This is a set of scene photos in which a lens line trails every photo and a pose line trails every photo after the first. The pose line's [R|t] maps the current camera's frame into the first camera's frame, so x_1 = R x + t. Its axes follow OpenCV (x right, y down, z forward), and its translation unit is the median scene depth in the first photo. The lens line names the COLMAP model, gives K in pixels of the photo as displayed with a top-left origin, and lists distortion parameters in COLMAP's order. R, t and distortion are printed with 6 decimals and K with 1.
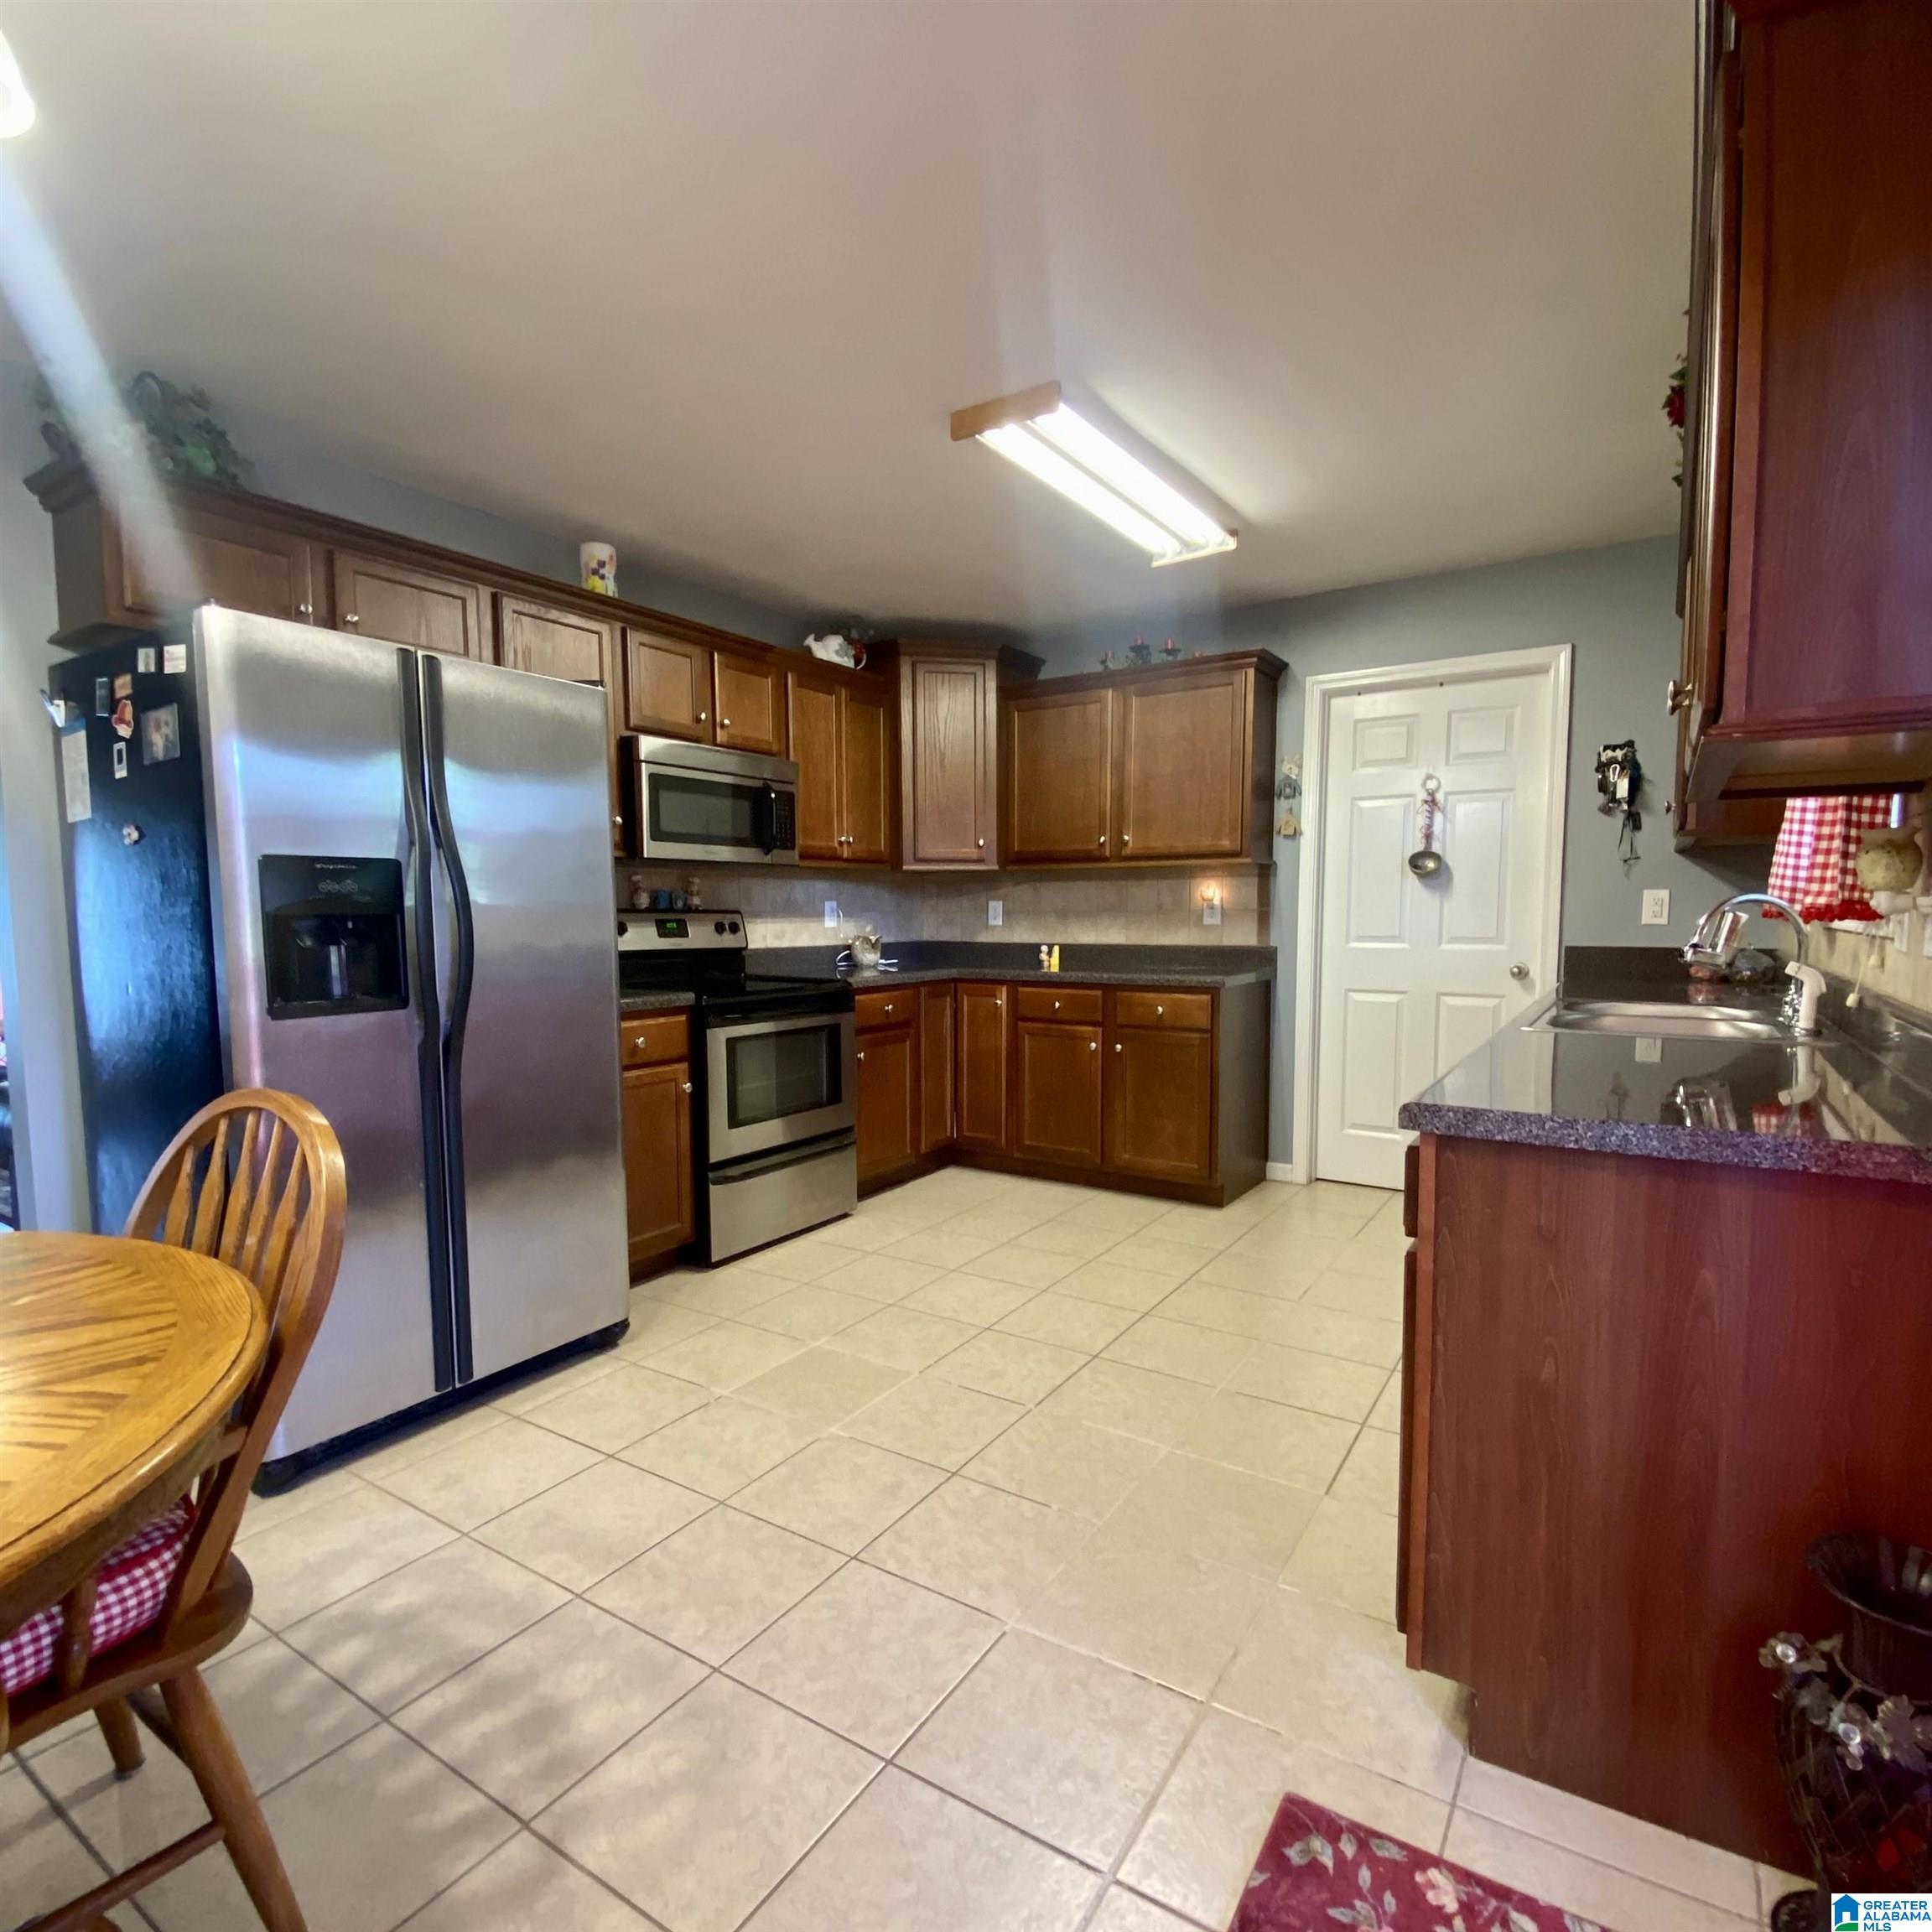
lens RADIAL K [[1067.8, 0, 965.7], [0, 1067.8, 979.0], [0, 0, 1]] dist [-0.003492, -0.007122]
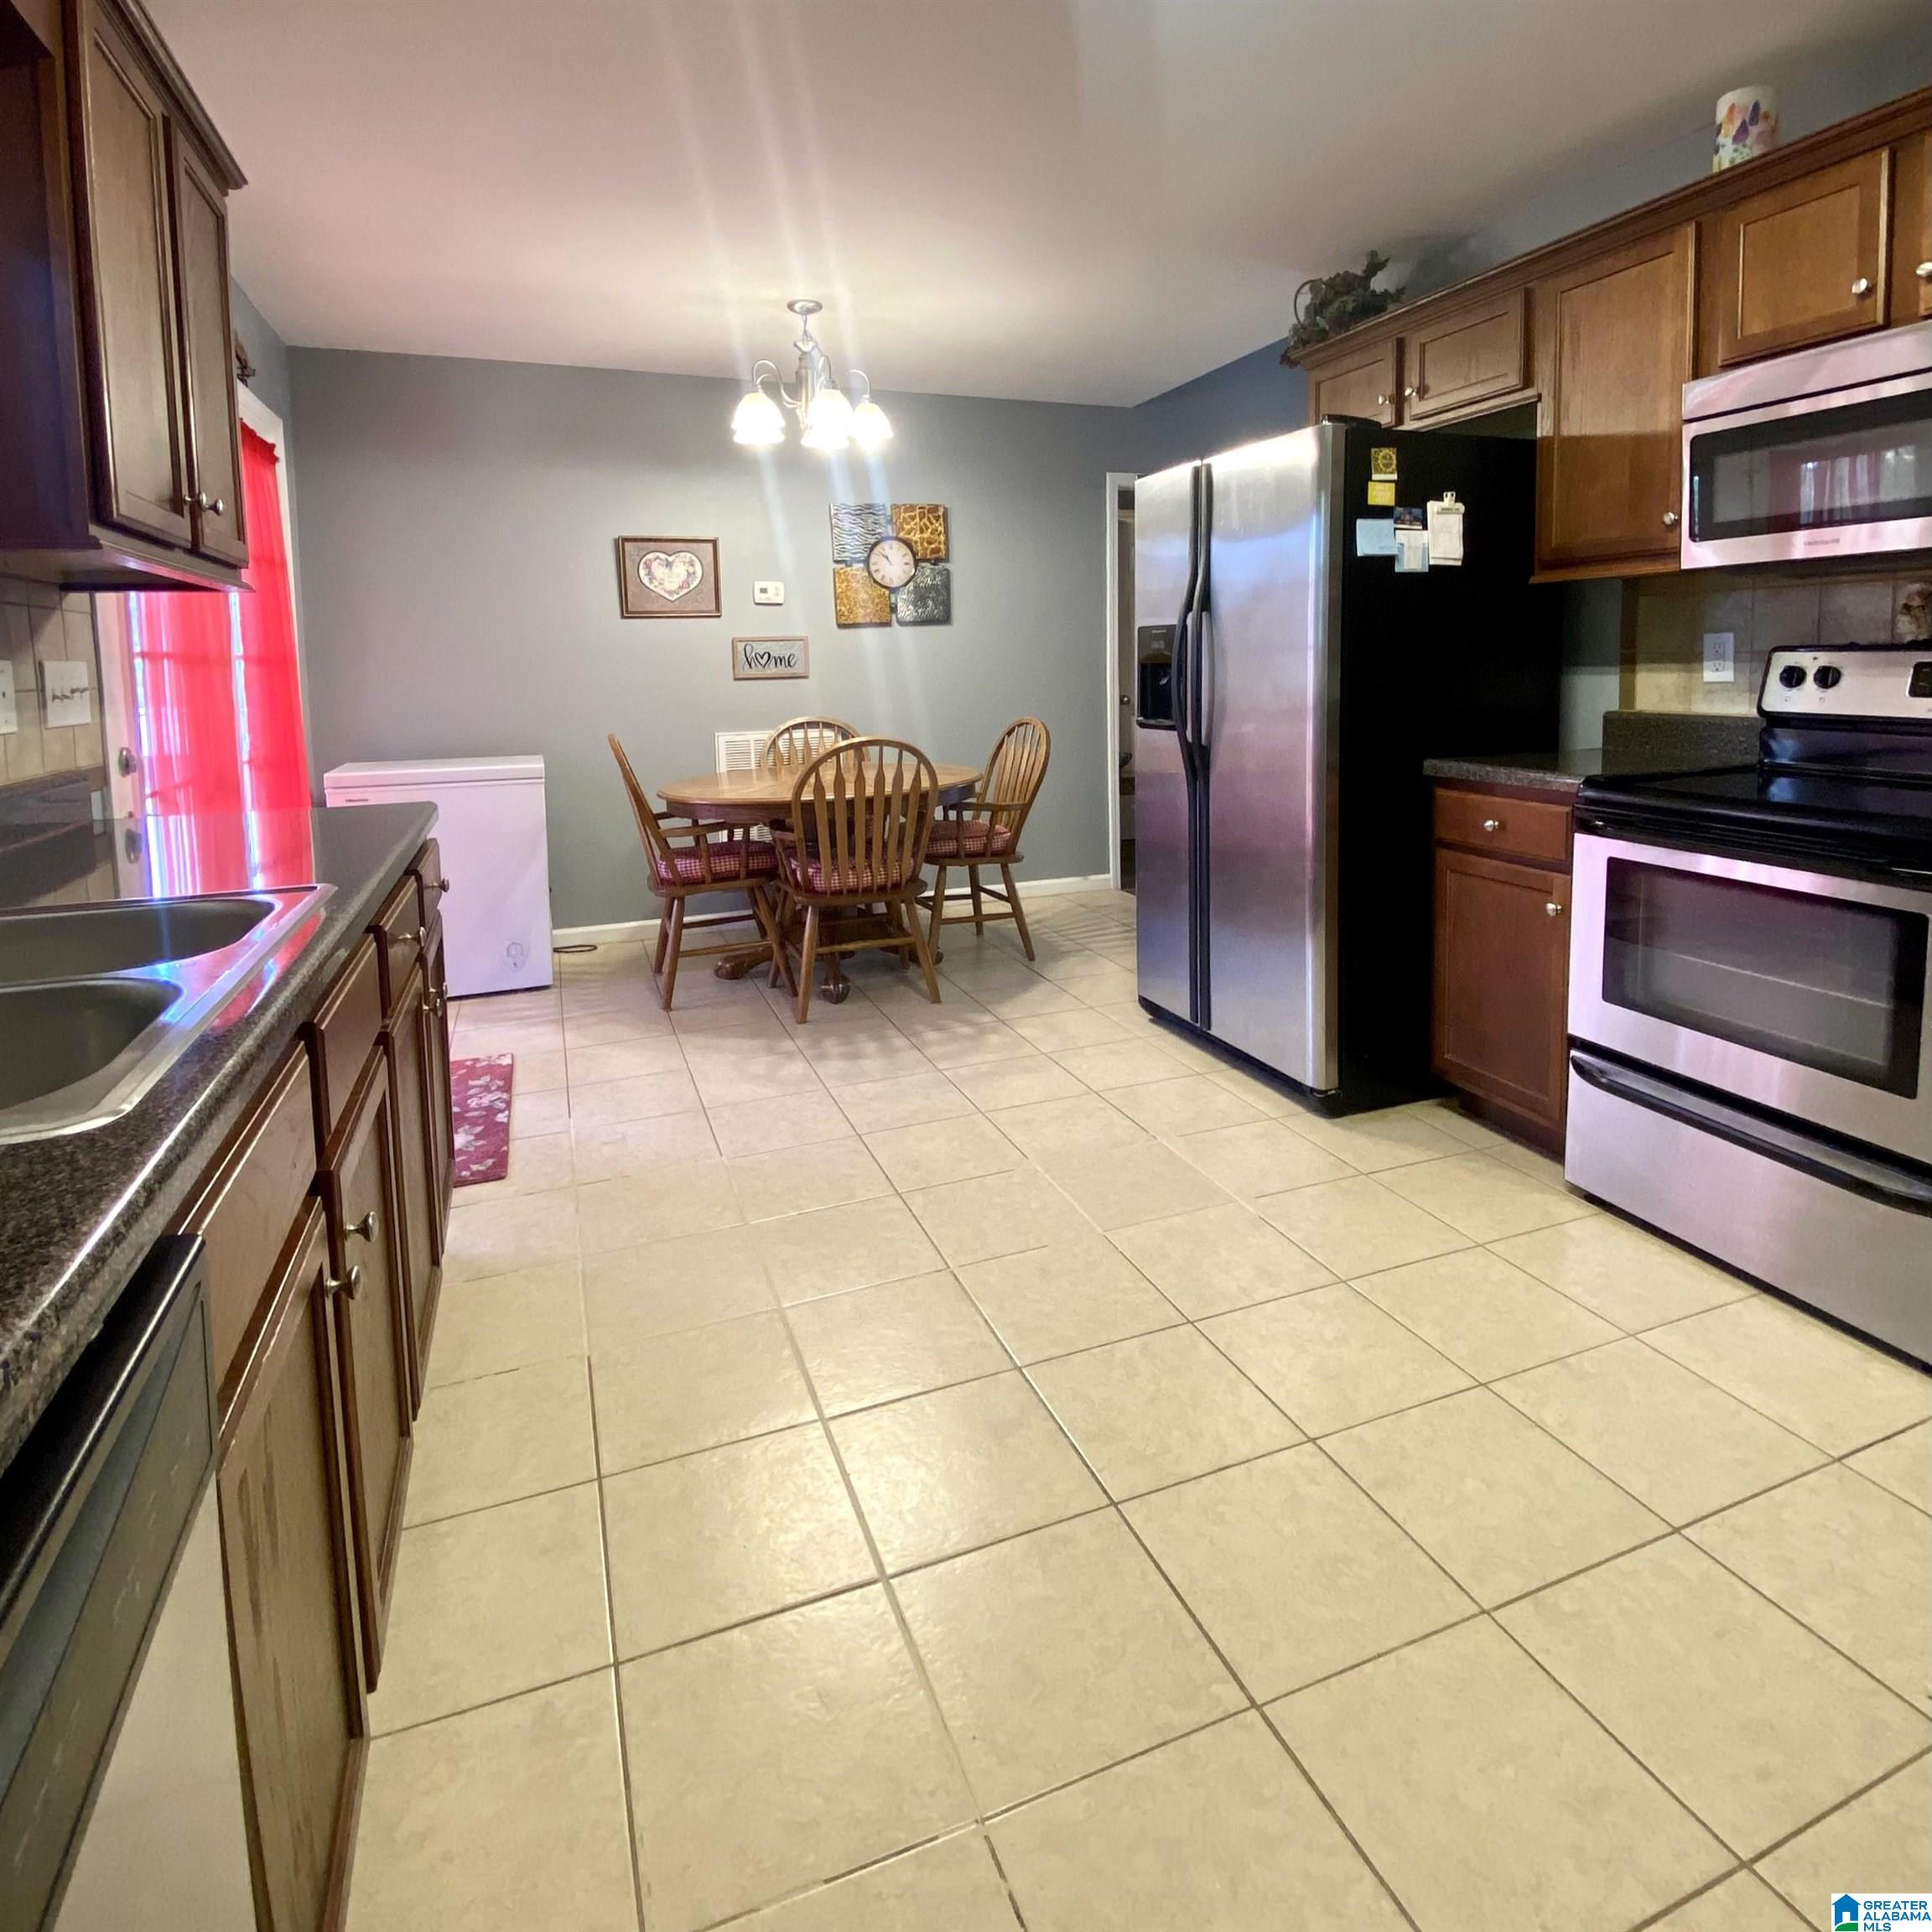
lens RADIAL K [[1067.8, 0, 986.5], [0, 1067.8, 777.2], [0, 0, 1]] dist [-0.003492, -0.007122]
pose [[-0.588906, 0.082397, -0.803990, 0.537243], [-0.045265, 0.989865, 0.134602, -0.064439], [0.806933, 0.115661, -0.579208, 1.162956]]
